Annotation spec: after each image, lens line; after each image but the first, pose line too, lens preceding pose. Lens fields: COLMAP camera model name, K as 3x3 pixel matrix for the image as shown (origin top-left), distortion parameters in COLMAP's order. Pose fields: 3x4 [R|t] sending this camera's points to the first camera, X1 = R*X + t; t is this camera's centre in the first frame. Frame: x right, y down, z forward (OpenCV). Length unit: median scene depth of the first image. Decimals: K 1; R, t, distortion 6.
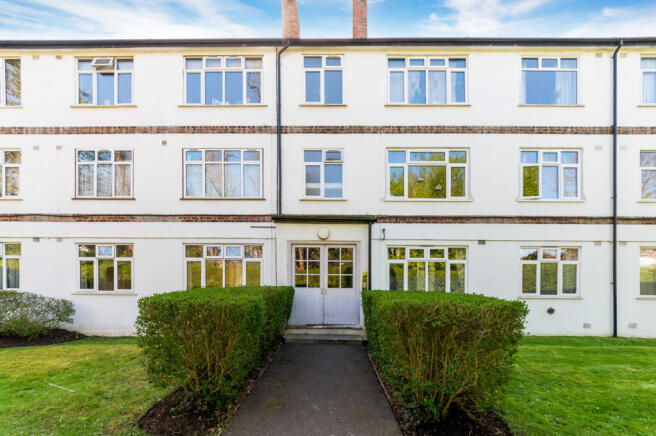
lens RADIAL K [[234.8, 0, 327.9], [0, 234.8, 284.7], [0, 0, 1]] dist [-0.005698, -0.000128]
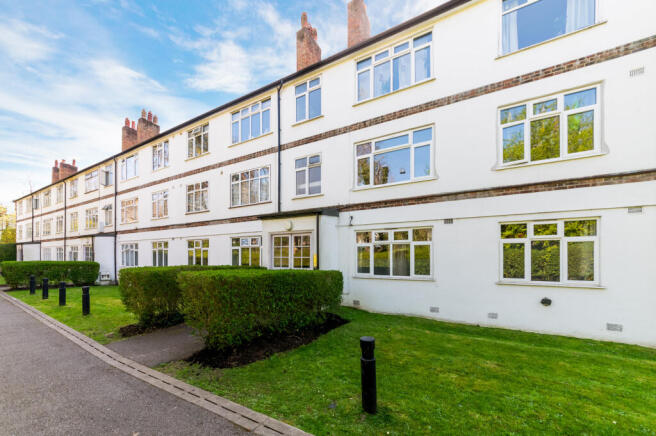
lens RADIAL K [[225.9, 0, 328.5], [0, 225.9, 264.3], [0, 0, 1]] dist [0.000137, -0.000009]
pose [[0.893245, 0.006617, -0.449521, 0.618074], [-0.012455, 0.999872, -0.010030, 0.003123], [0.449398, 0.014558, 0.893213, -0.006224]]
